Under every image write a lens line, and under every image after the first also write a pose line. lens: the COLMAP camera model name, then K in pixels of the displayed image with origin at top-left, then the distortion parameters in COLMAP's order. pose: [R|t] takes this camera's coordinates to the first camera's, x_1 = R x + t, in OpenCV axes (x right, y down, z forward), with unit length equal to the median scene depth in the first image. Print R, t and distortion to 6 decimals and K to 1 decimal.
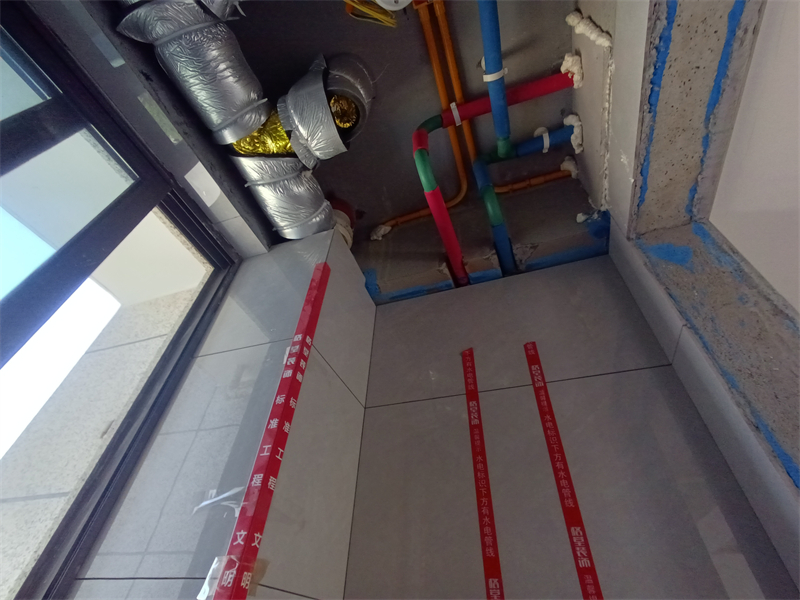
lens RADIAL K [[366.7, 0, 396.0], [0, 366.7, 303.8], [0, 0, 1]] dist [-0.012026, 0.007597]
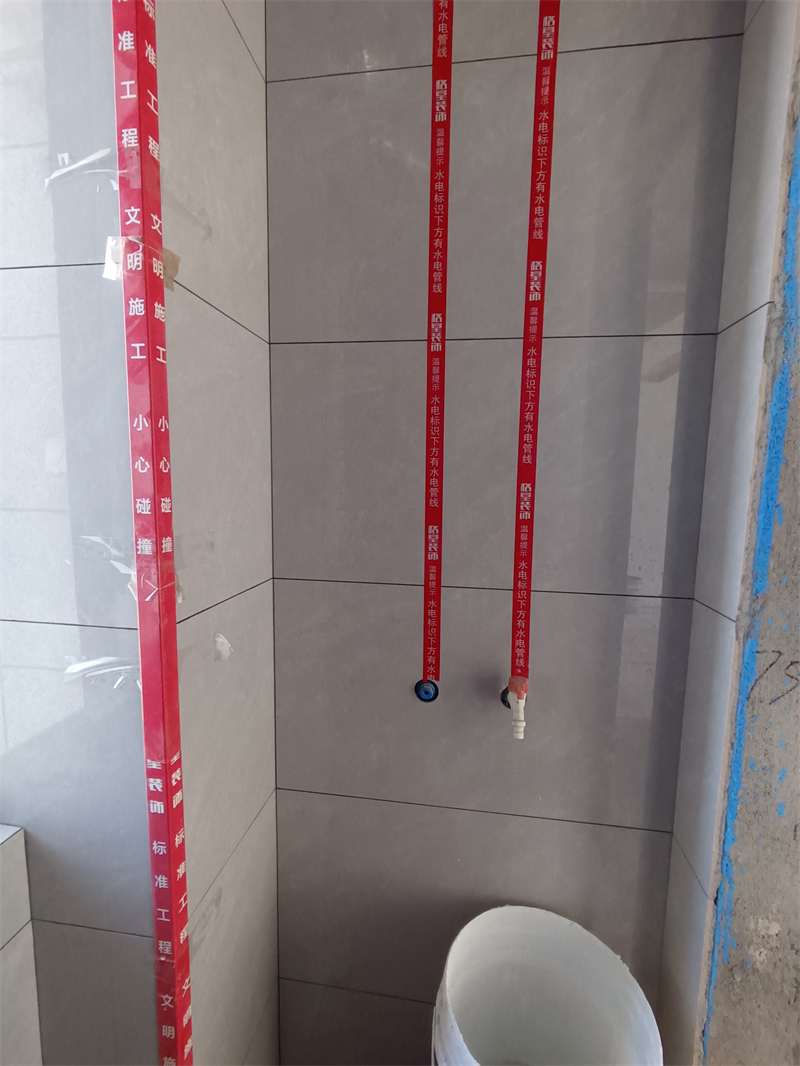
lens RADIAL K [[488.6, 0, 405.8], [0, 488.6, 538.0], [0, 0, 1]] dist [-0.001654, -0.001804]
pose [[0.978880, -0.051216, 0.197919, -0.076454], [-0.121891, 0.631005, 0.766143, 0.157116], [-0.164126, -0.774086, 0.611435, -0.166436]]
